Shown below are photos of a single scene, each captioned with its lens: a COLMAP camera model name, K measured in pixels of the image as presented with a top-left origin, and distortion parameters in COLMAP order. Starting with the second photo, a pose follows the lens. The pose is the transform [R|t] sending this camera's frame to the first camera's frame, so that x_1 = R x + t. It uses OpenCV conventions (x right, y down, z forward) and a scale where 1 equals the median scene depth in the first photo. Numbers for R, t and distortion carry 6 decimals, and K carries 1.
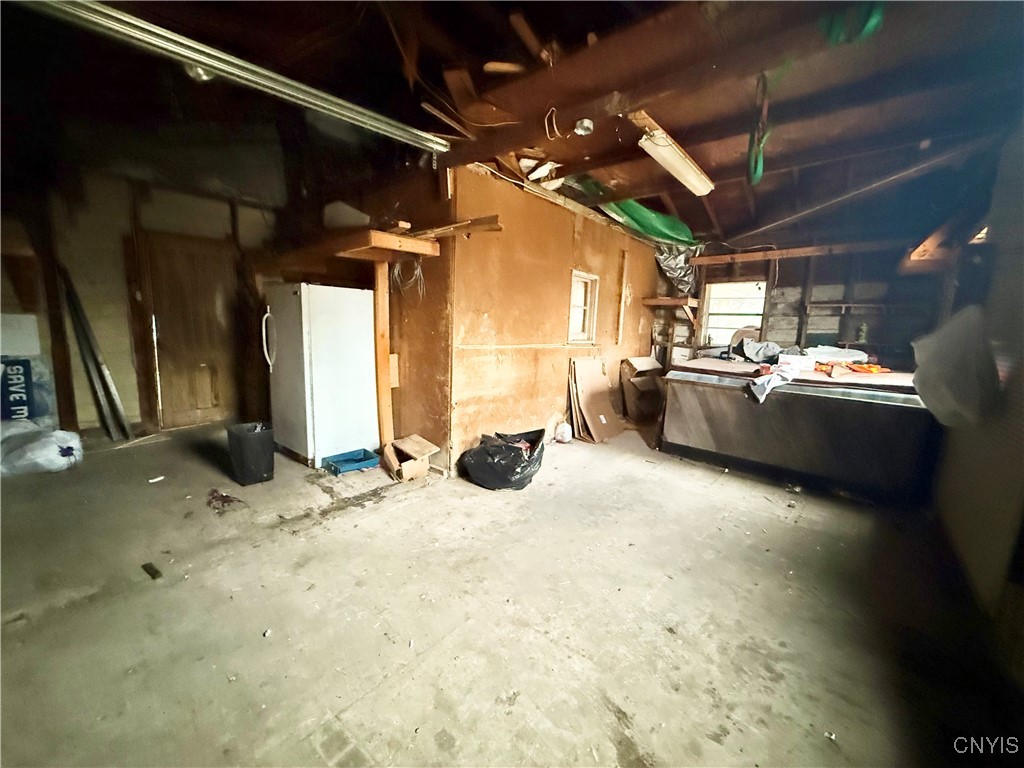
lens RADIAL K [[411.9, 0, 510.4], [0, 411.9, 379.5], [0, 0, 1]] dist [0.000007, 0.000161]
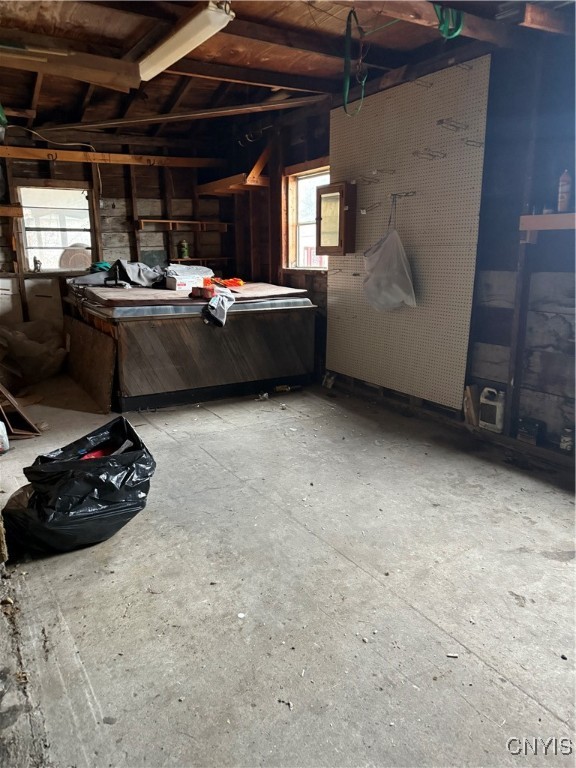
lens RADIAL K [[528.8, 0, 287.9], [0, 528.8, 386.4], [0, 0, 1]] dist [0.018525, -0.017088]
pose [[0.313288, -0.272211, 0.909809, -0.536455], [0.138701, 0.960881, 0.239730, -0.085638], [-0.939474, 0.051087, 0.338789, 0.421228]]
